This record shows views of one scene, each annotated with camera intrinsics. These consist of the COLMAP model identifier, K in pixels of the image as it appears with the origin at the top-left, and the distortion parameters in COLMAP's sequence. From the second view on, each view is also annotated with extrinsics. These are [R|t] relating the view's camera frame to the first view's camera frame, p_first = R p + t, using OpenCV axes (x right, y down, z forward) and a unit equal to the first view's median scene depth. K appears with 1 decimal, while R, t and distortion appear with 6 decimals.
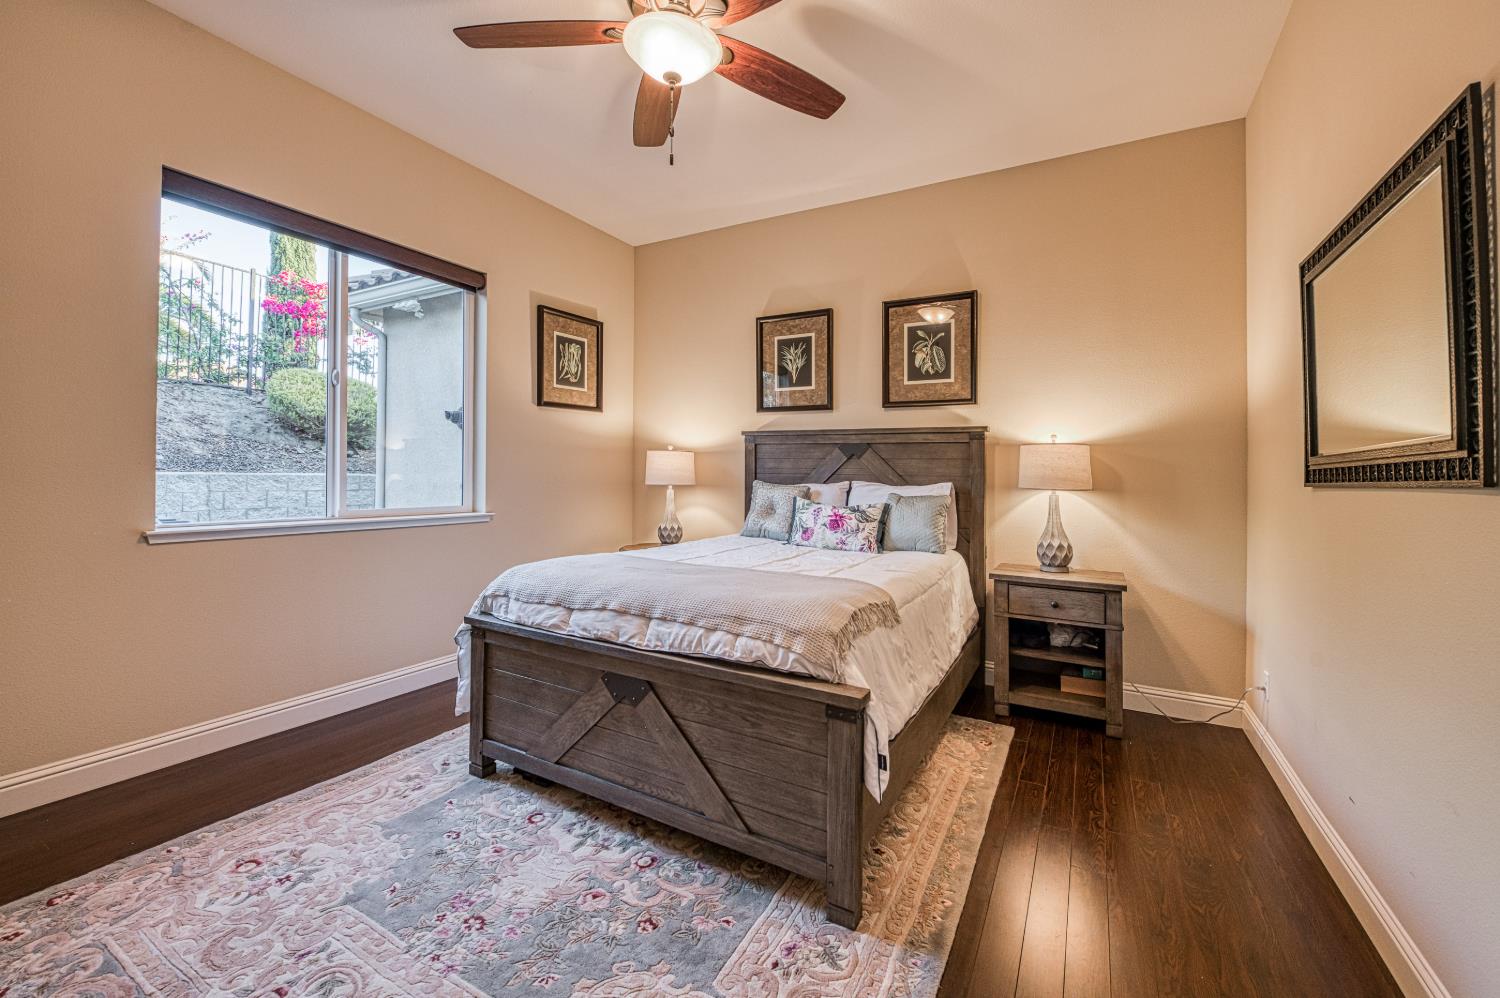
lens RADIAL K [[596.6, 0, 747.0], [0, 596.6, 493.9], [0, 0, 1]] dist [-0.012043, -0.000120]
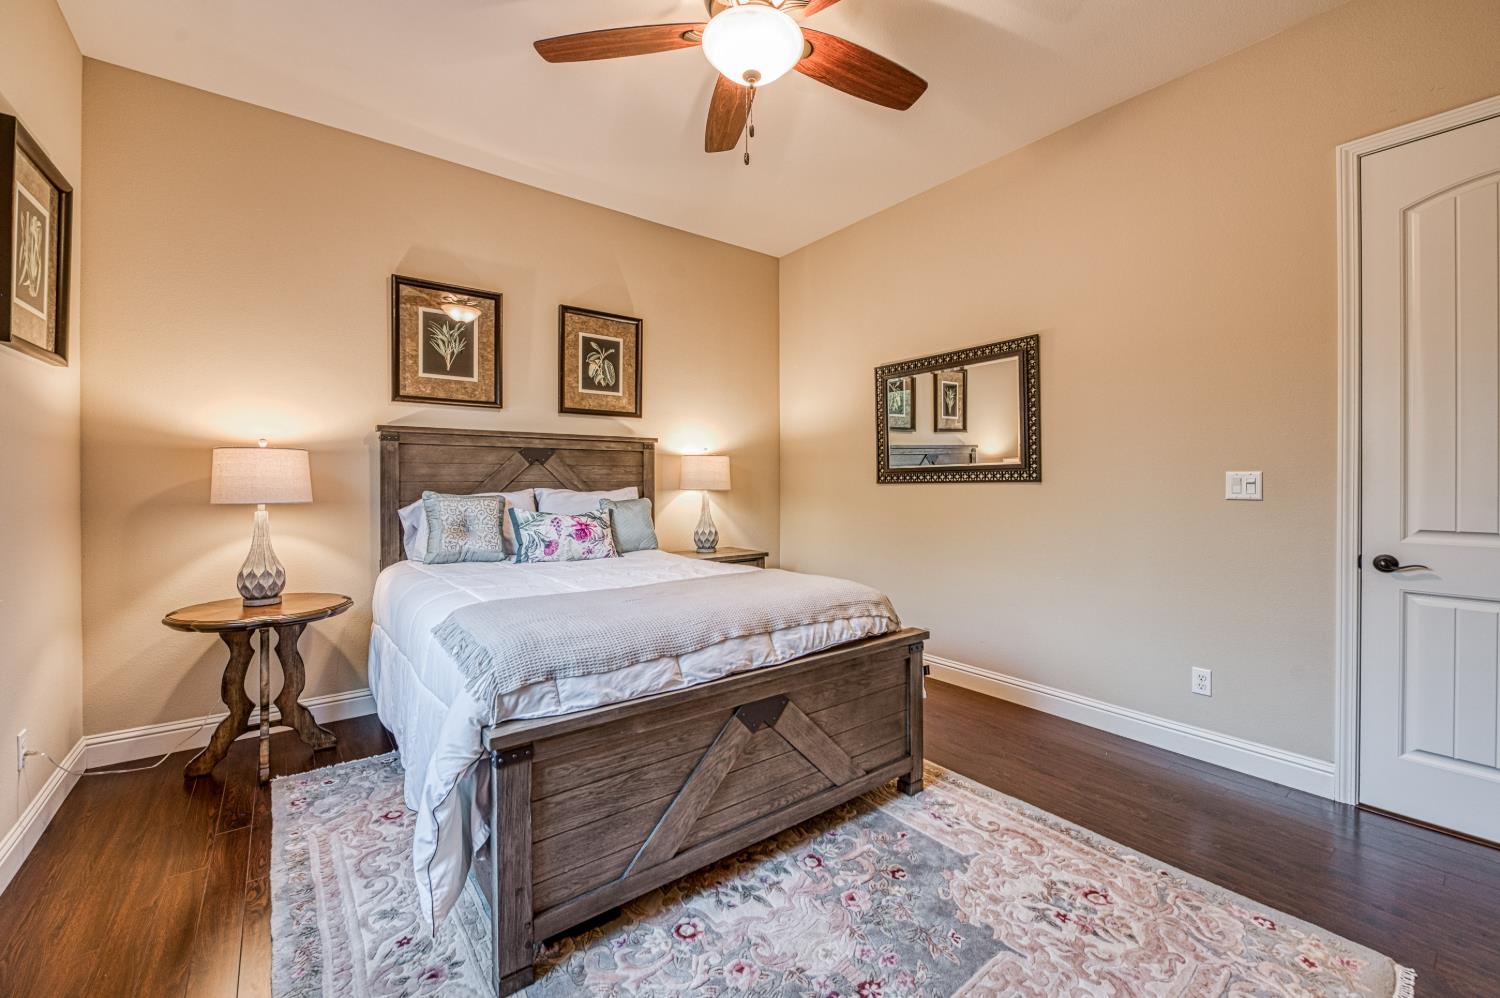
lens RADIAL K [[599.2, 0, 746.7], [0, 599.2, 493.6], [0, 0, 1]] dist [0.000487, -0.000224]
pose [[0.402649, -0.038820, 0.914531, -0.619411], [0.037399, 0.998964, 0.025939, -0.028292], [-0.914590, 0.023758, 0.403684, 0.360370]]
